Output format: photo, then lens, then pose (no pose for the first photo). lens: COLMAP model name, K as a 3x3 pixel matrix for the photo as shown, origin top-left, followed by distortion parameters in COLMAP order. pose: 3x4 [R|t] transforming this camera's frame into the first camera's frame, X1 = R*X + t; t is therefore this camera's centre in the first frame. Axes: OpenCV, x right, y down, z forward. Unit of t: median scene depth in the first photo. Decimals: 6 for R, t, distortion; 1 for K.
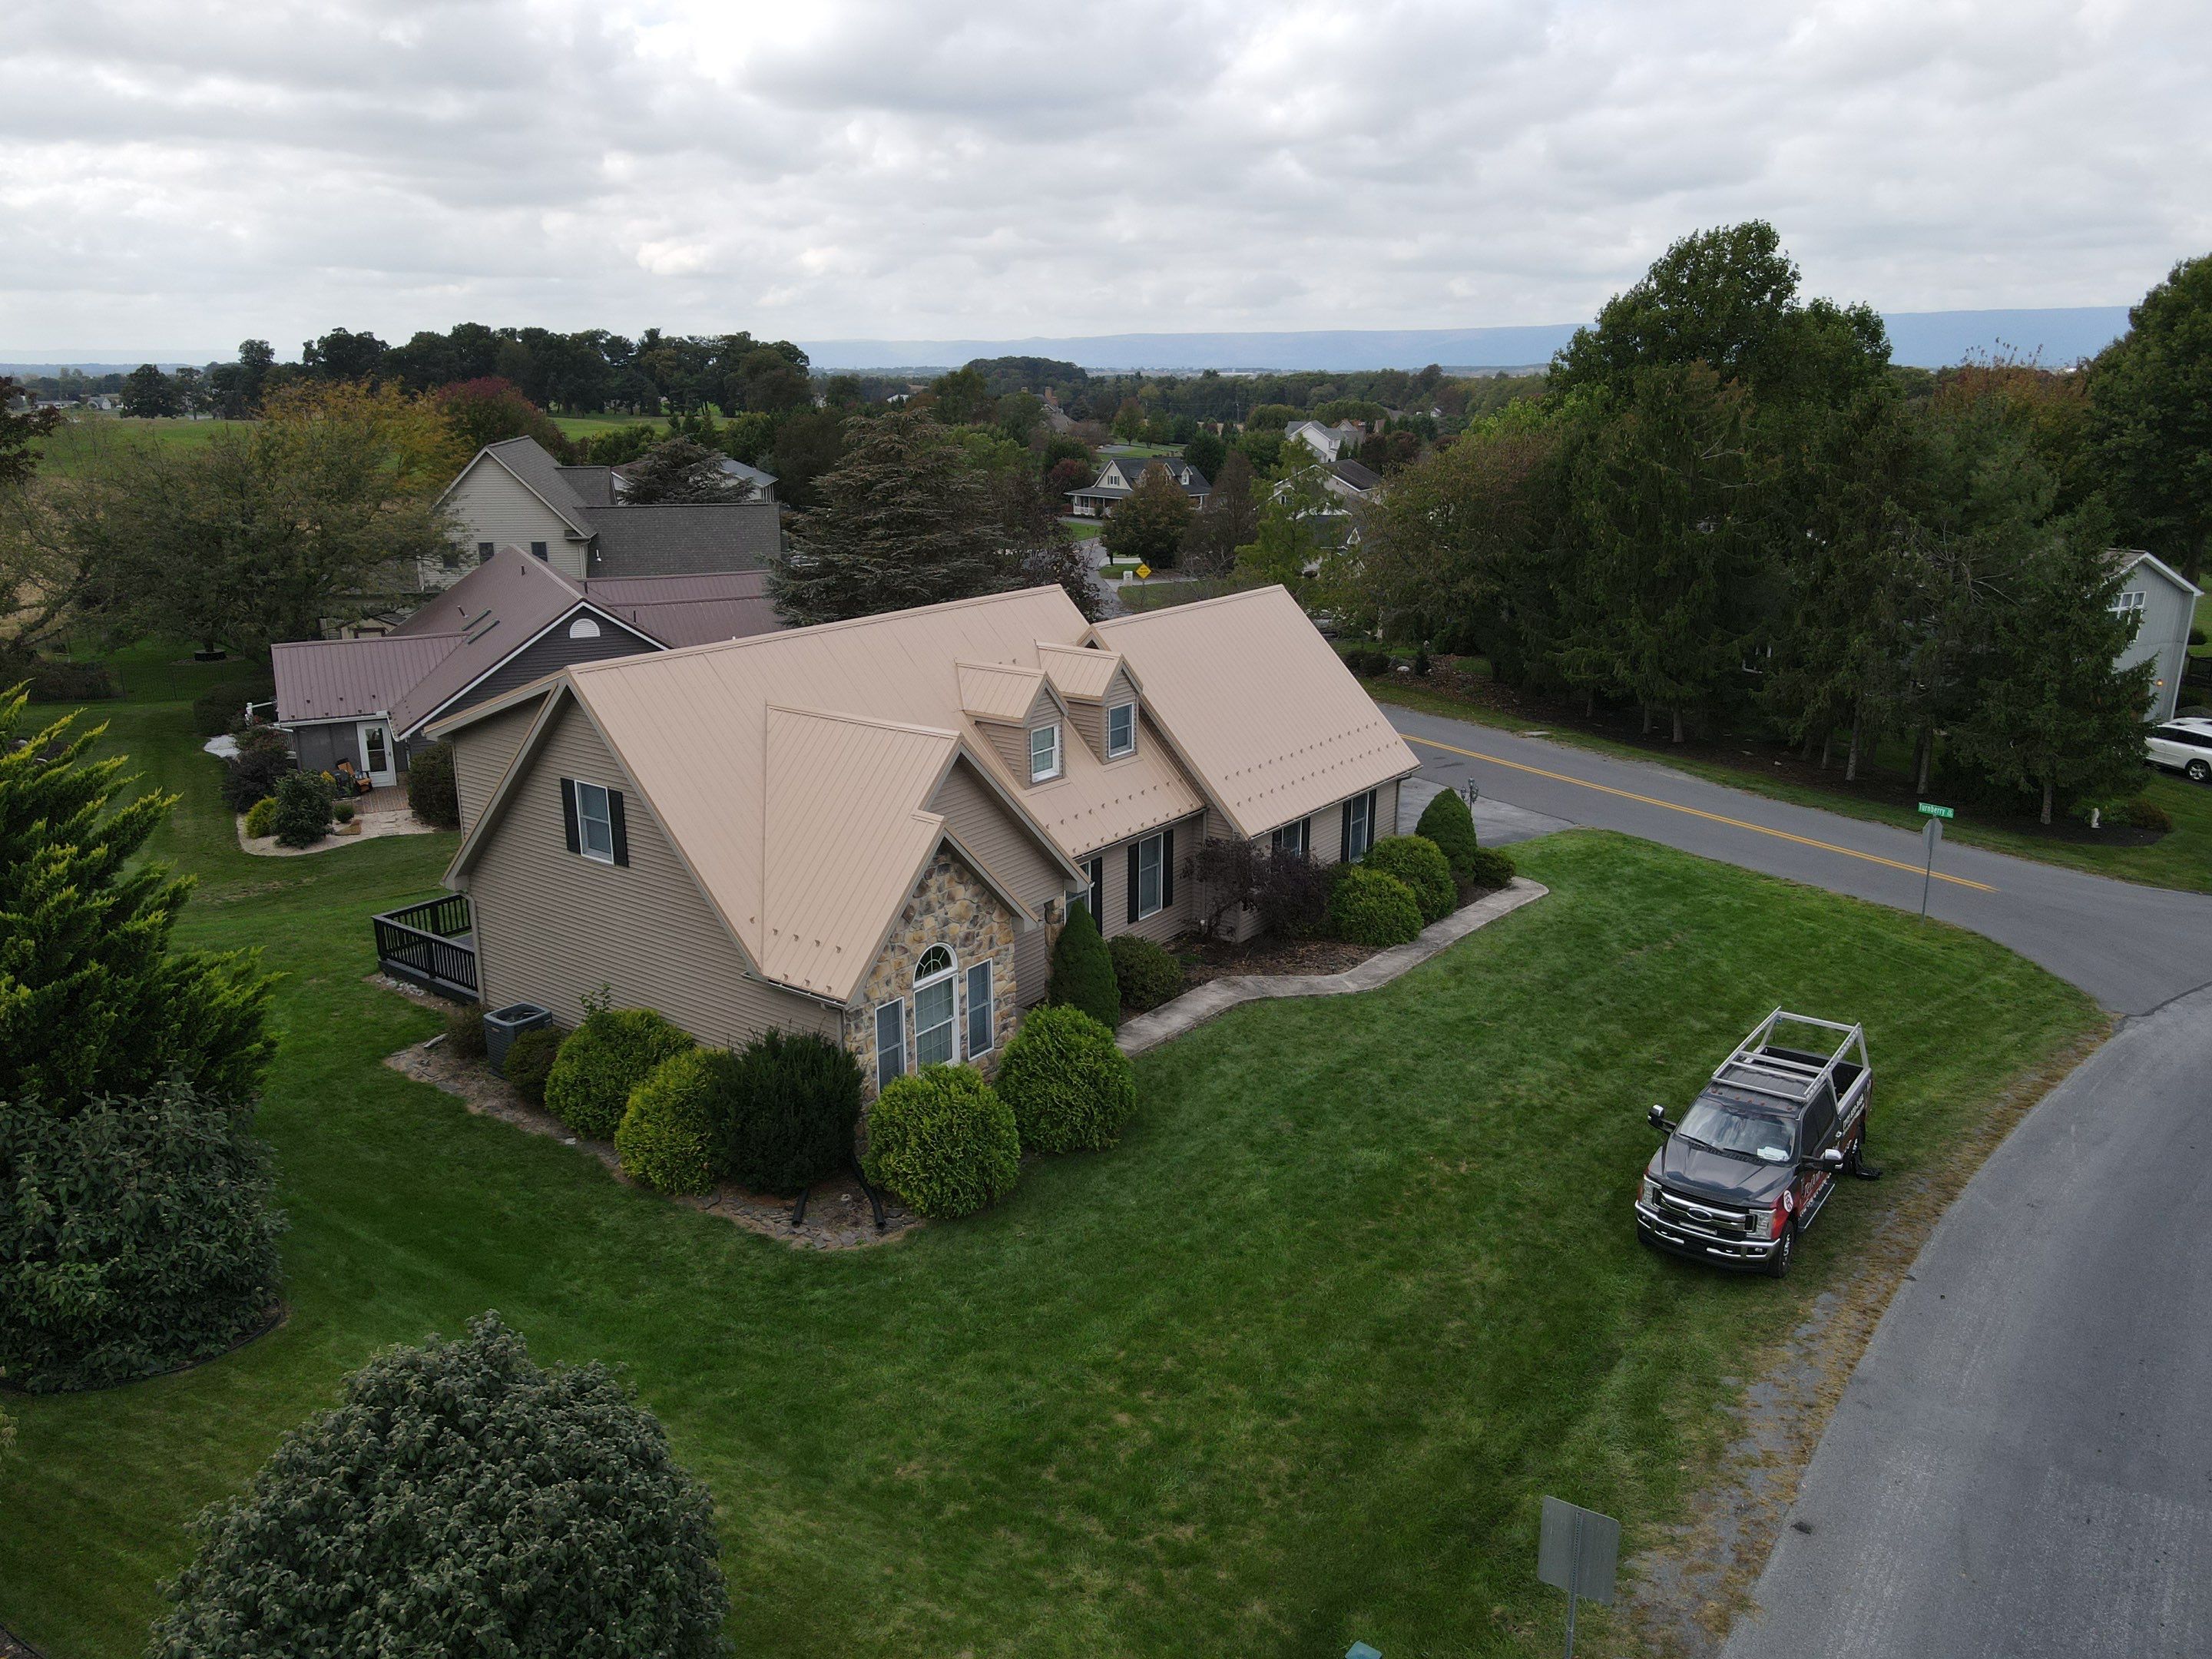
lens RADIAL K [[1617.1, 0, 1100.1], [0, 1617.1, 833.0], [0, 0, 1]] dist [0.009422, 0.009941]
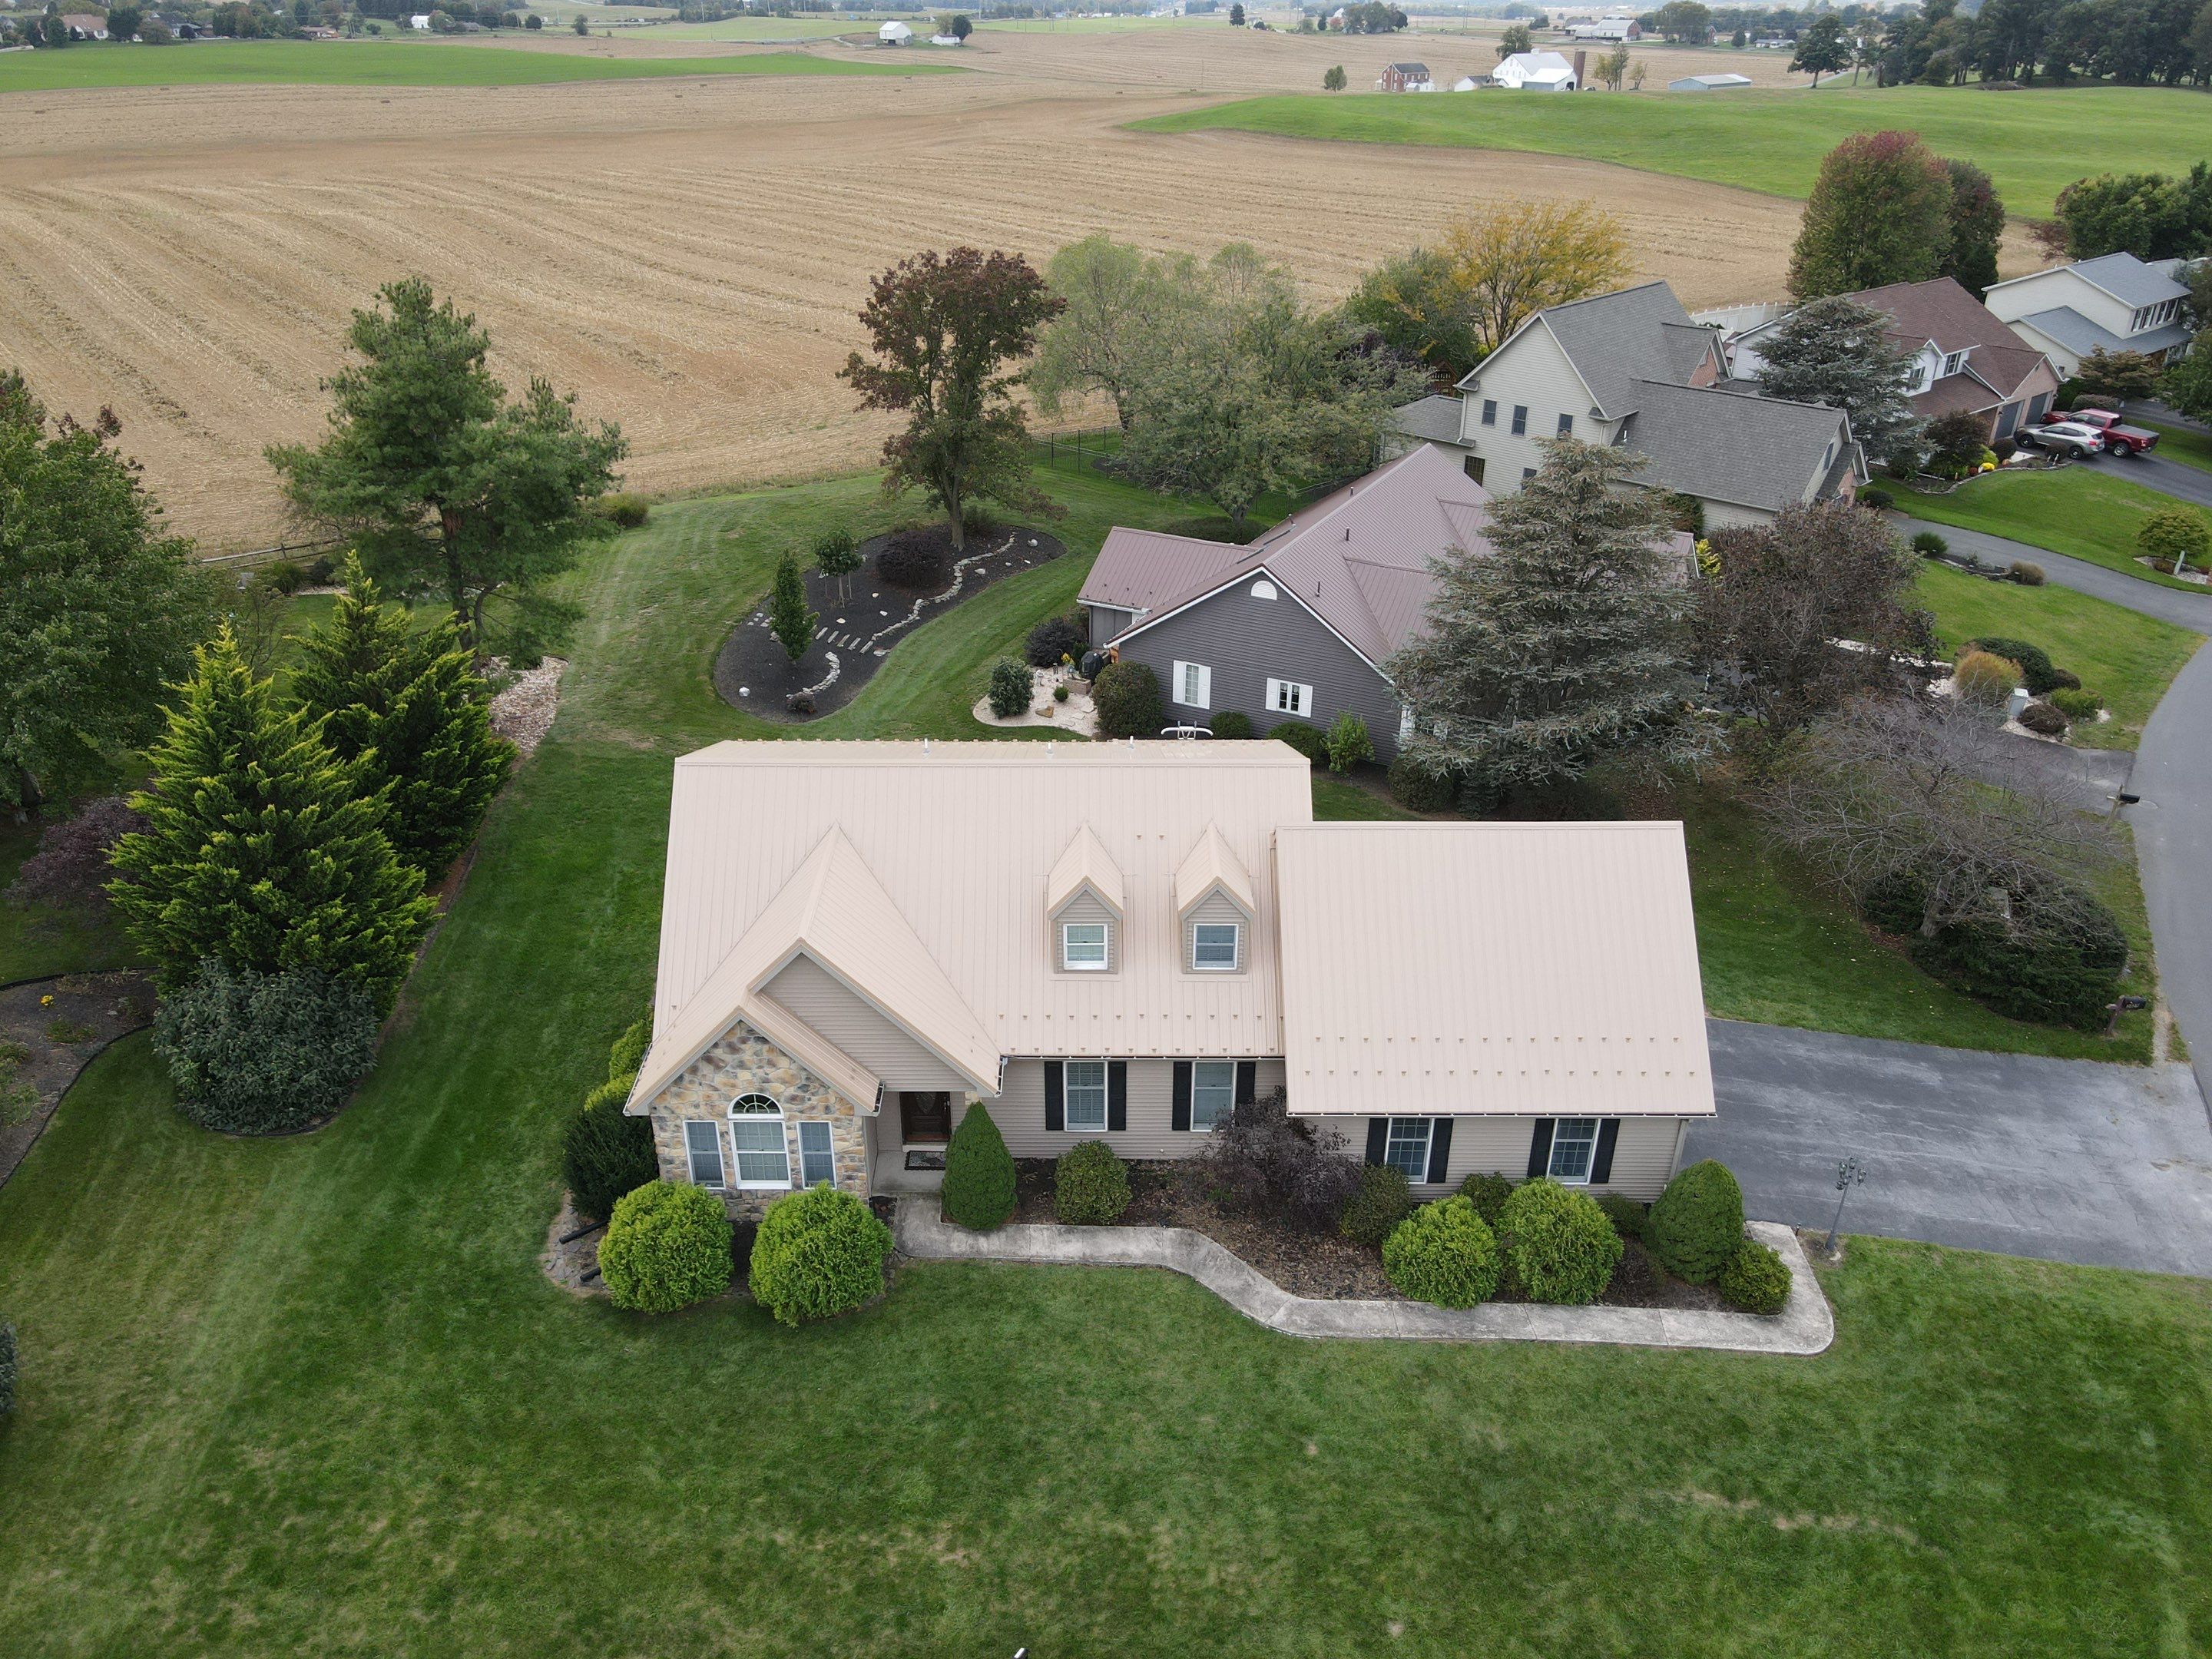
lens RADIAL K [[1617.1, 0, 1100.1], [0, 1617.1, 833.0], [0, 0, 1]] dist [0.009422, 0.009941]
pose [[0.595508, 0.373563, -0.711210, 0.785439], [-0.224700, 0.927425, 0.298985, -0.496904], [0.771284, -0.018239, 0.636229, 0.437791]]
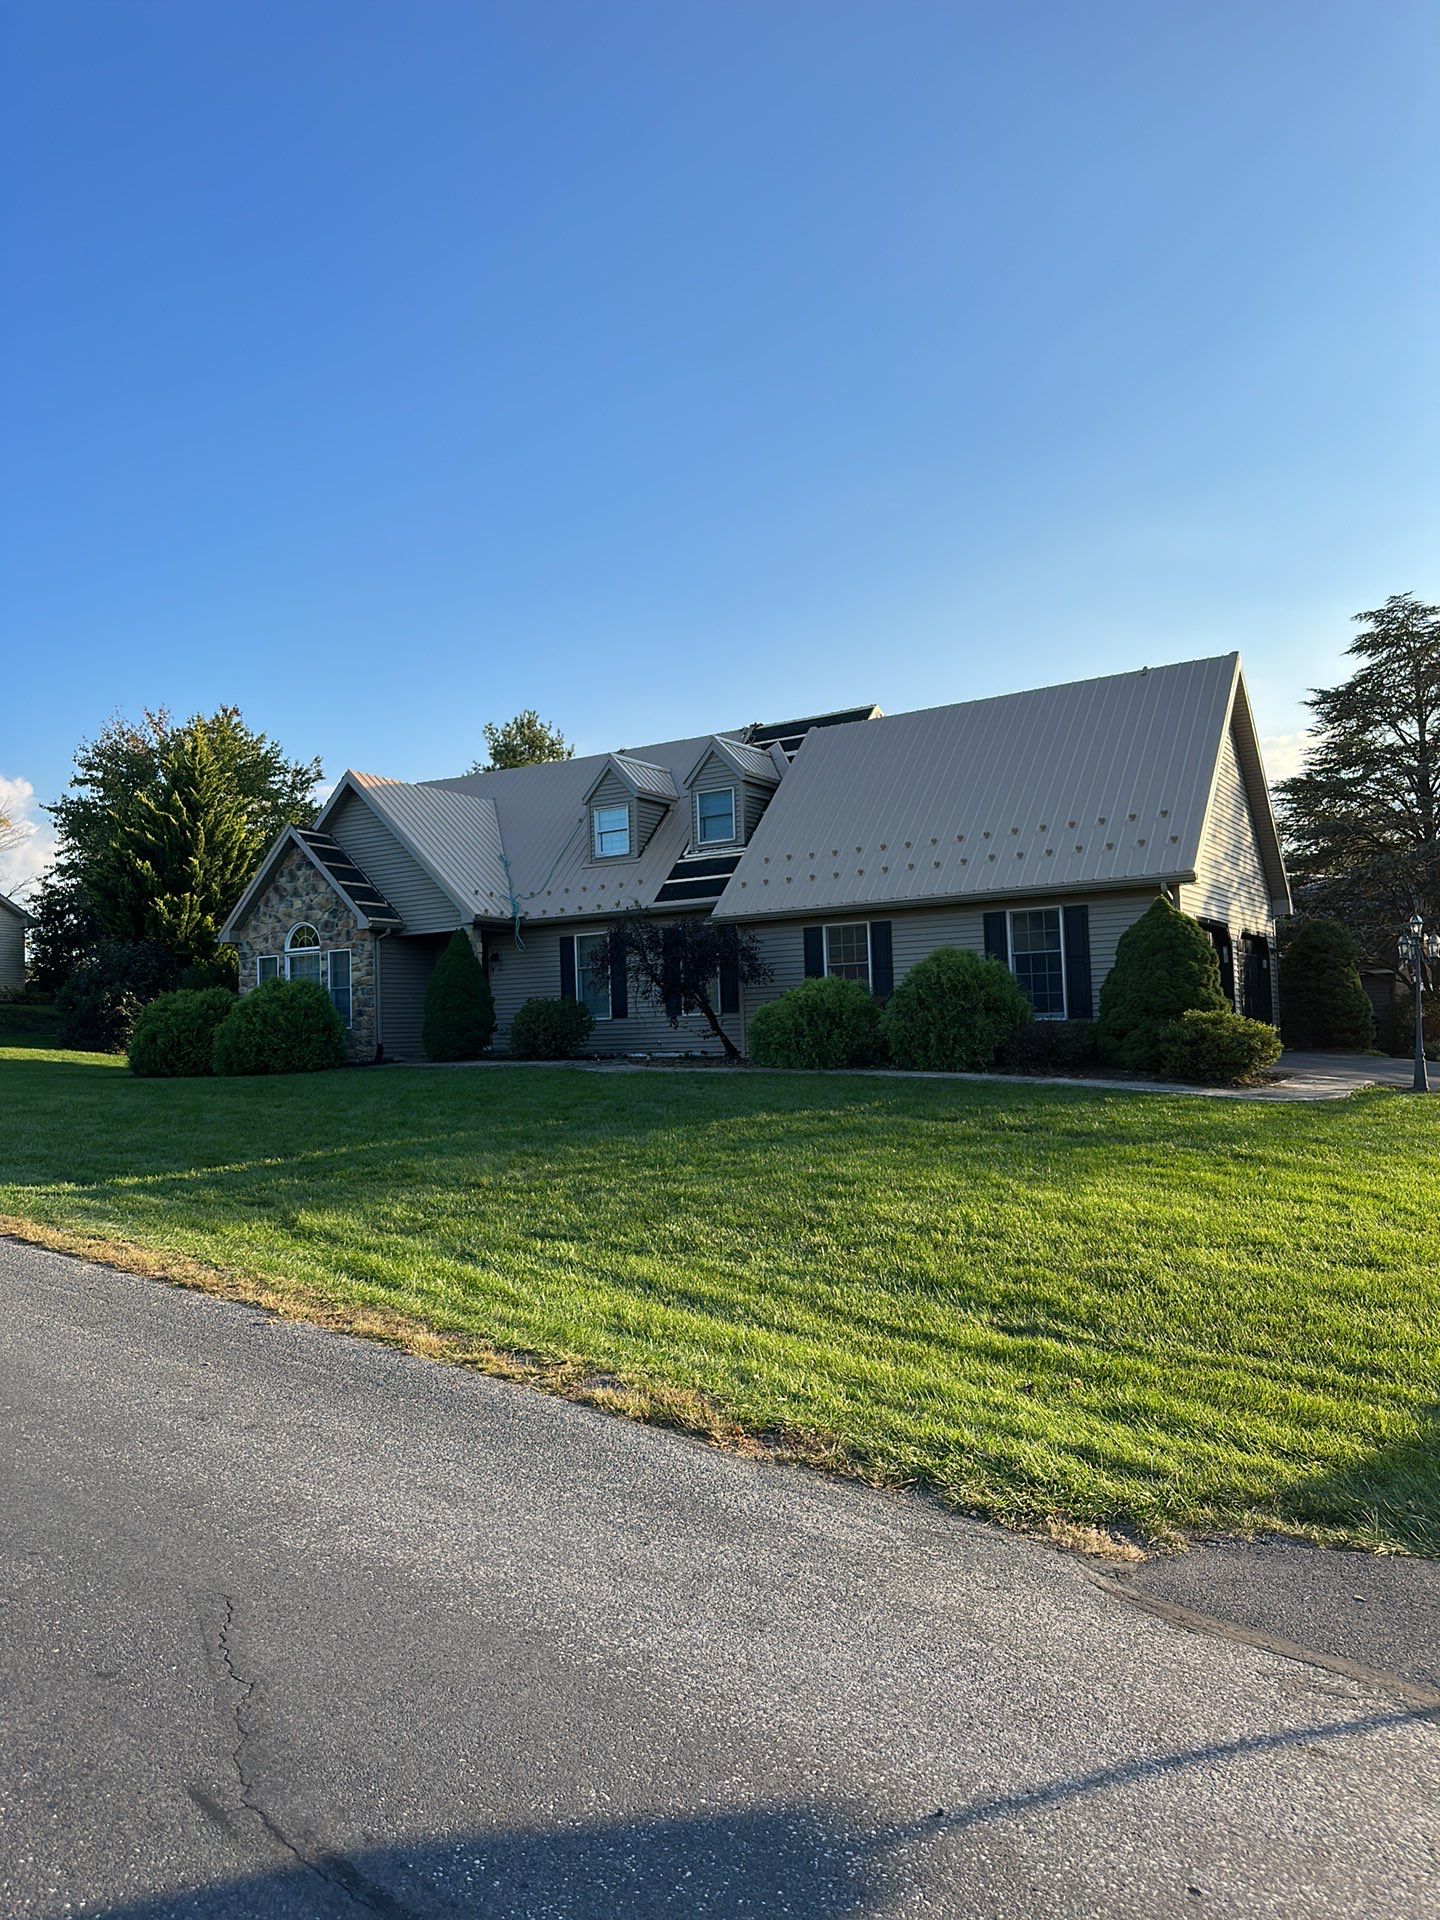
lens RADIAL K [[1324.1, 0, 729.9], [0, 1324.1, 963.7], [0, 0, 1]] dist [0.141404, 0.001073]
pose [[0.082043, -0.059552, -0.994848, 0.987333], [-0.241735, 0.967216, -0.077833, 0.099229], [0.966868, 0.246875, 0.064958, 1.236426]]
